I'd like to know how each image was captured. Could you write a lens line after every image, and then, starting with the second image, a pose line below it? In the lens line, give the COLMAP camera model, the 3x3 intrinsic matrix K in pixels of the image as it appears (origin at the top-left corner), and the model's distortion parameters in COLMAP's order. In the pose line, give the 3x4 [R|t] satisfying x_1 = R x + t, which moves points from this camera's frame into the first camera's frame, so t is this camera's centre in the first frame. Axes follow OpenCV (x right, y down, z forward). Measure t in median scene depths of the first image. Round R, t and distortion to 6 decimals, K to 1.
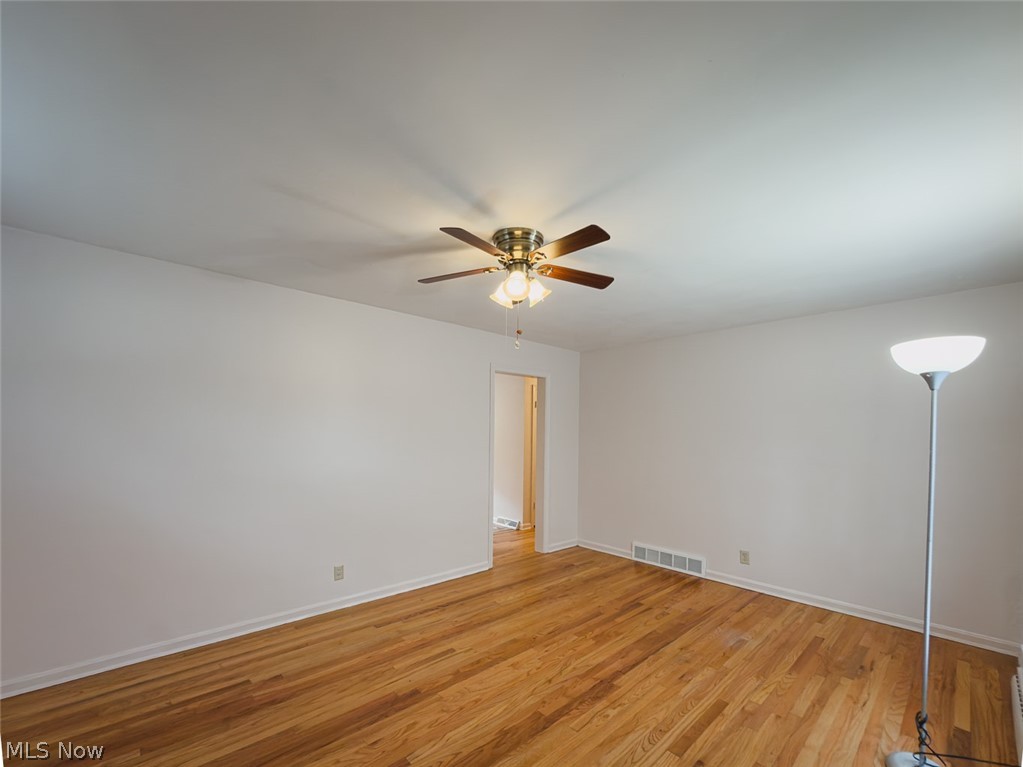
lens RADIAL K [[408.5, 0, 511.5], [0, 408.5, 383.5], [0, 0, 1]] dist [-0.002765, -0.000427]
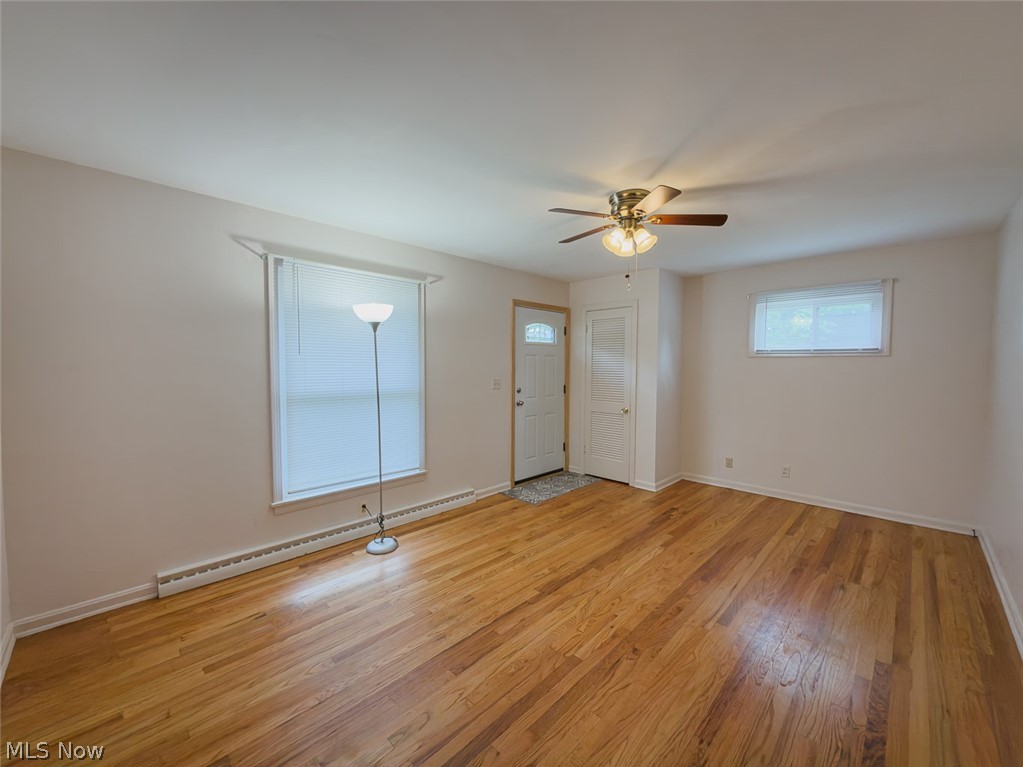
lens RADIAL K [[408.5, 0, 511.5], [0, 408.5, 383.5], [0, 0, 1]] dist [-0.002765, -0.000427]
pose [[-0.998181, -0.029504, -0.052579, 0.380542], [-0.025521, 0.996865, -0.074886, 0.251746], [0.054624, -0.073408, -0.995805, 2.028650]]
